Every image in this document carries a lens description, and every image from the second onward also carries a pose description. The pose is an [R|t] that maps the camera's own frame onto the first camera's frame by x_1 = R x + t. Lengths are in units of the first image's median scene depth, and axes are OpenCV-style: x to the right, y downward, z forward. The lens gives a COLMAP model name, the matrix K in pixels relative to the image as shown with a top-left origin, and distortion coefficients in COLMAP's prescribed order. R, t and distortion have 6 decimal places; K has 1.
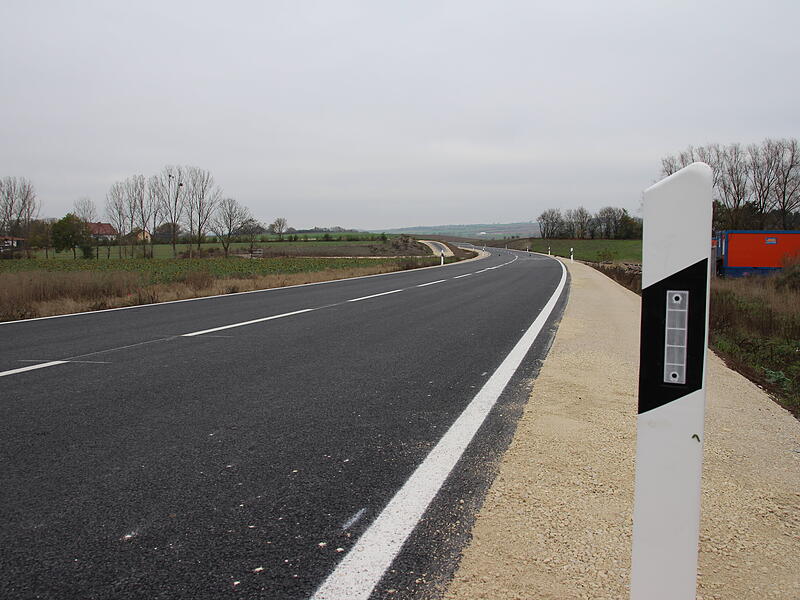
lens RADIAL K [[765.4, 0, 400.0], [0, 765.4, 300.0], [0, 0, 1]] dist [-0.141665, 0.193929]
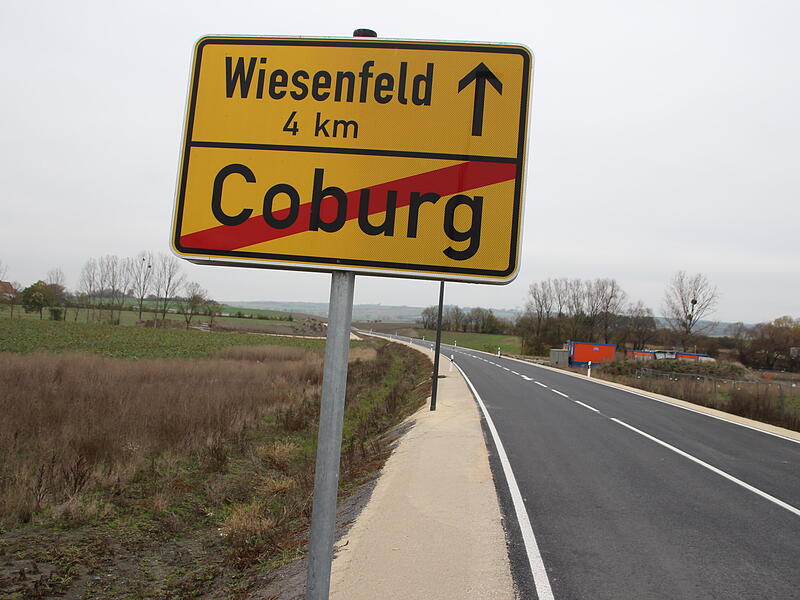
lens RADIAL K [[765.4, 0, 400.0], [0, 765.4, 300.0], [0, 0, 1]] dist [-0.141665, 0.193929]
pose [[0.977421, 0.074417, 0.197763, -0.123810], [-0.053890, 0.992773, -0.107232, 0.010068], [-0.204313, 0.094153, 0.974367, -0.255603]]
